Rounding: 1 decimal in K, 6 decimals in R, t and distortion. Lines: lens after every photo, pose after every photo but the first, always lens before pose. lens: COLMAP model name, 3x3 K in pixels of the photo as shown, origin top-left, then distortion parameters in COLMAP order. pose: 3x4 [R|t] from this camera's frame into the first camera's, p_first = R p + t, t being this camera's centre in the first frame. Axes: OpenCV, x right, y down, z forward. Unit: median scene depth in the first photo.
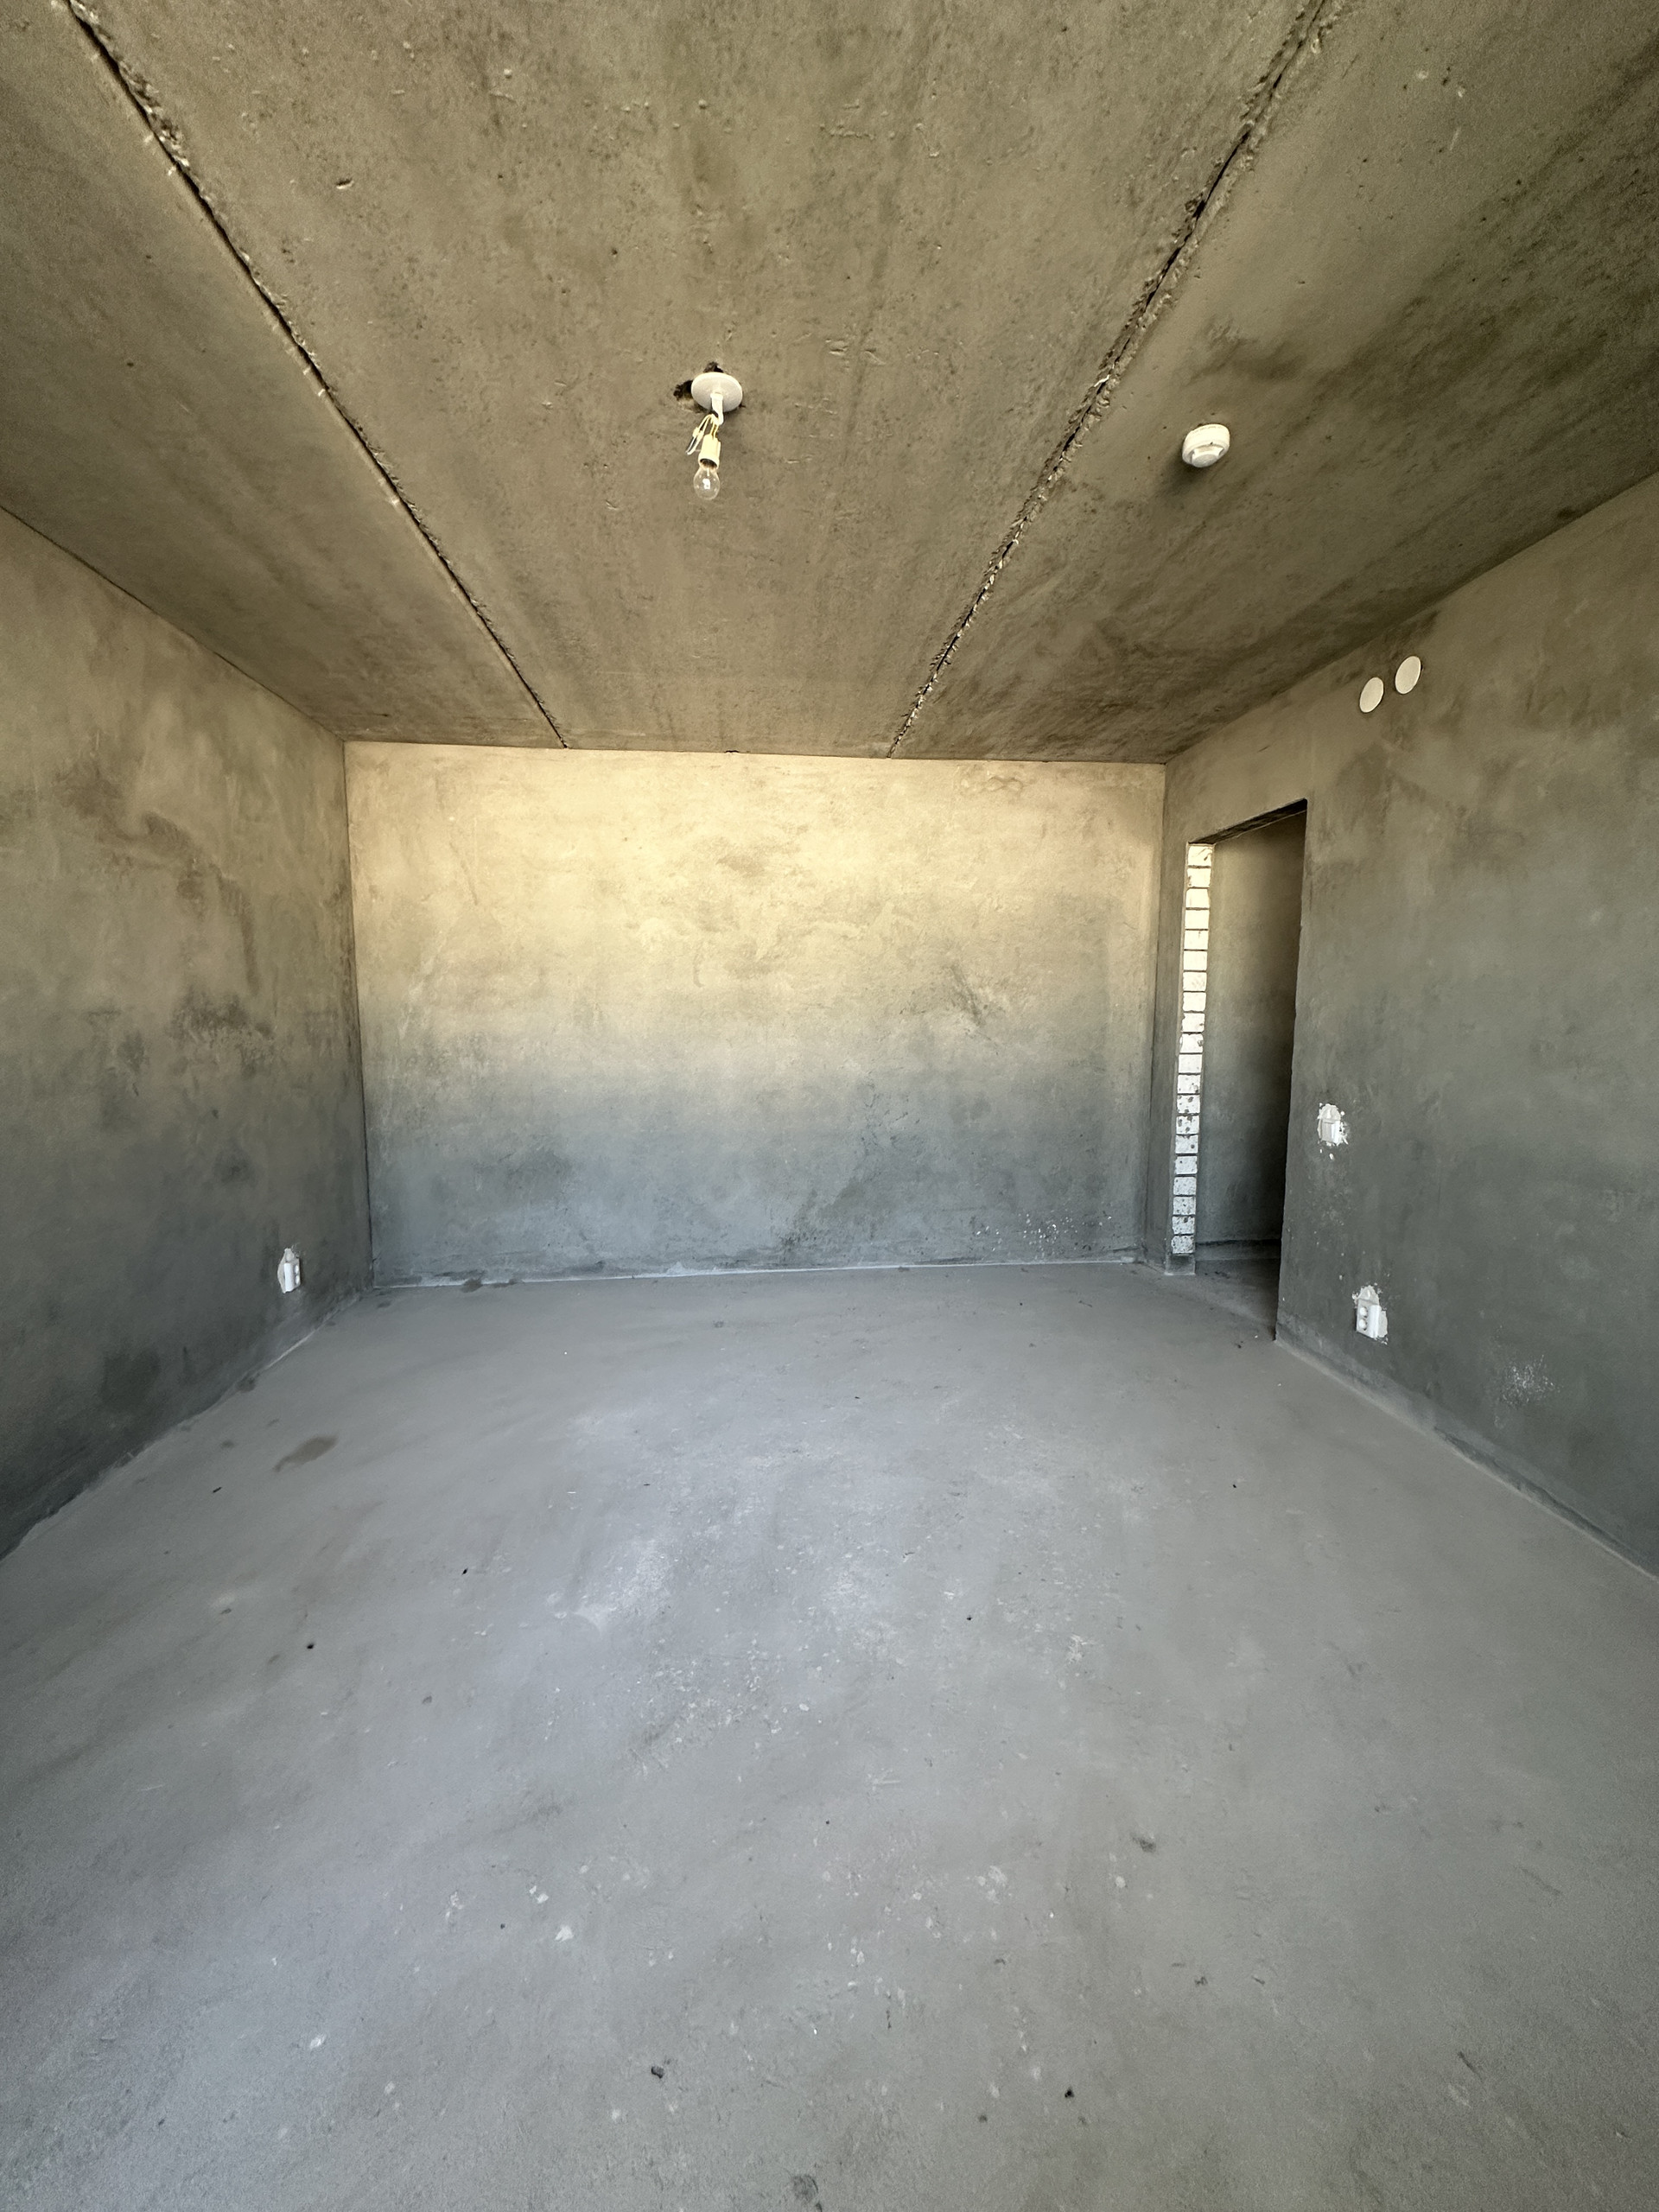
lens RADIAL K [[885.9, 0, 829.5], [0, 885.9, 1106.0], [0, 0, 1]] dist [-0.001835, -0.000230]
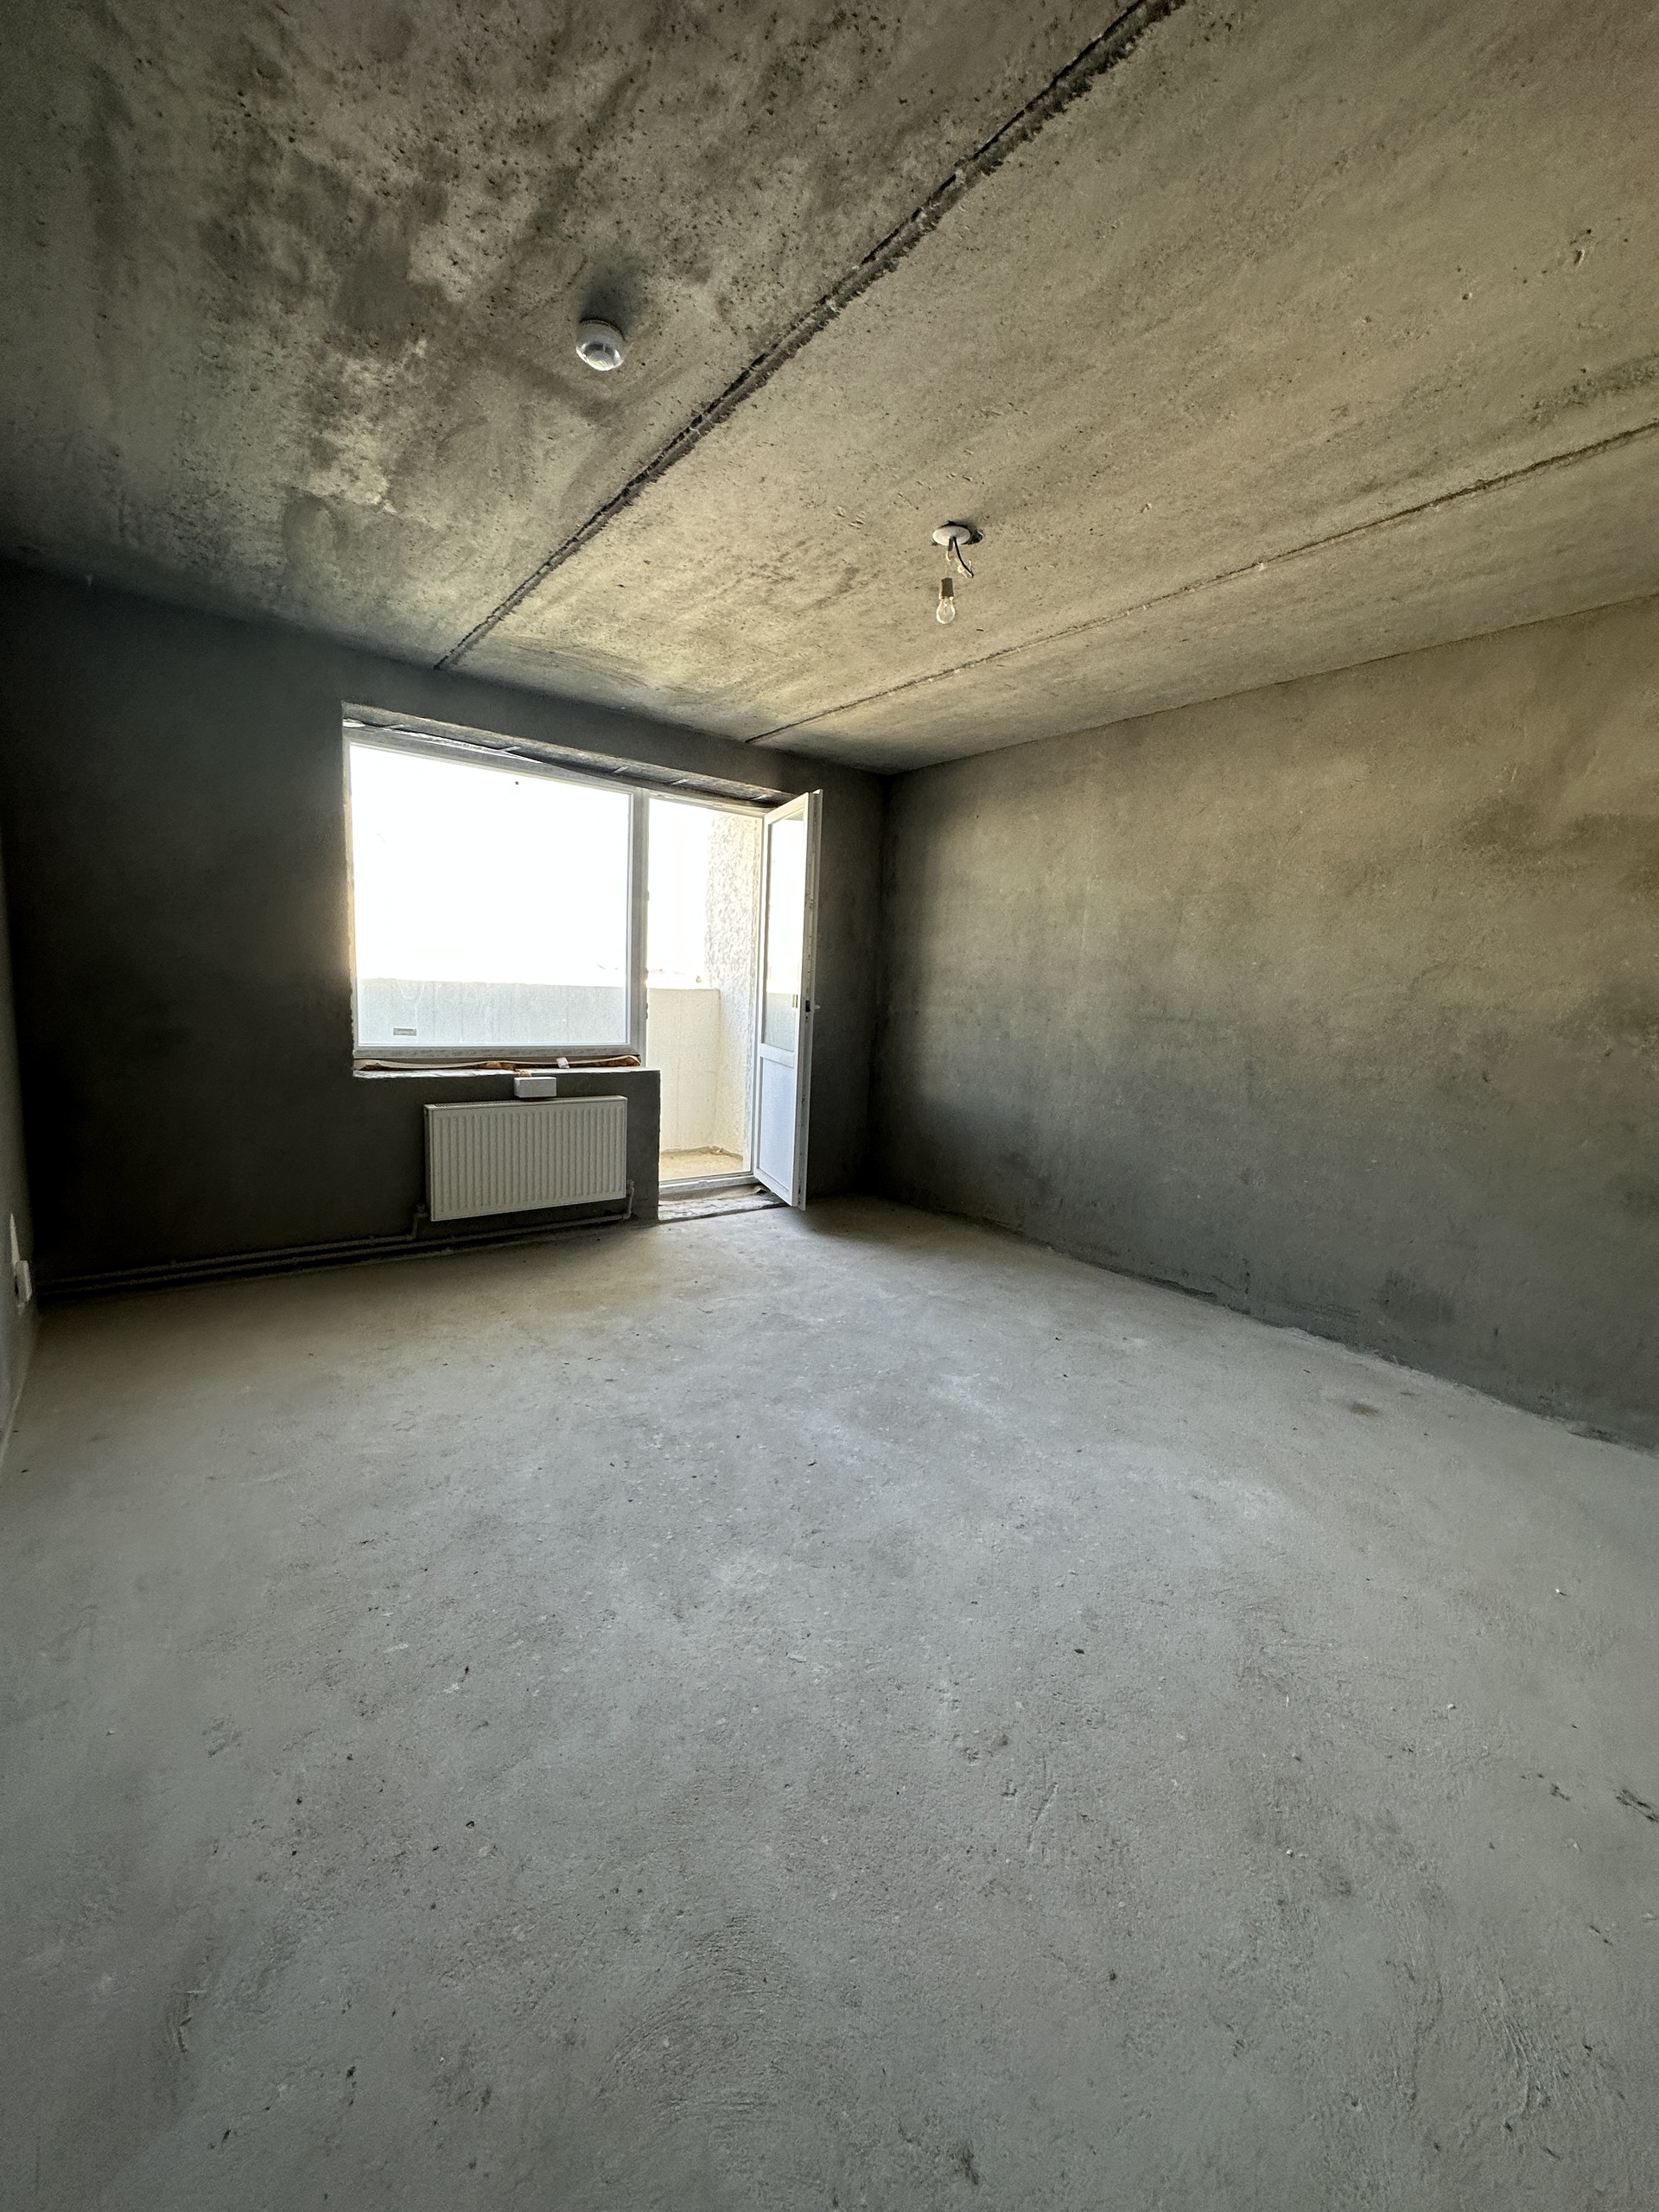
lens RADIAL K [[885.9, 0, 829.5], [0, 885.9, 1106.0], [0, 0, 1]] dist [-0.001835, -0.000230]
pose [[-0.843892, 0.031866, -0.535566, 0.571352], [-0.103349, 0.969884, 0.220555, -0.154259], [0.526465, 0.241474, -0.815184, 1.586707]]
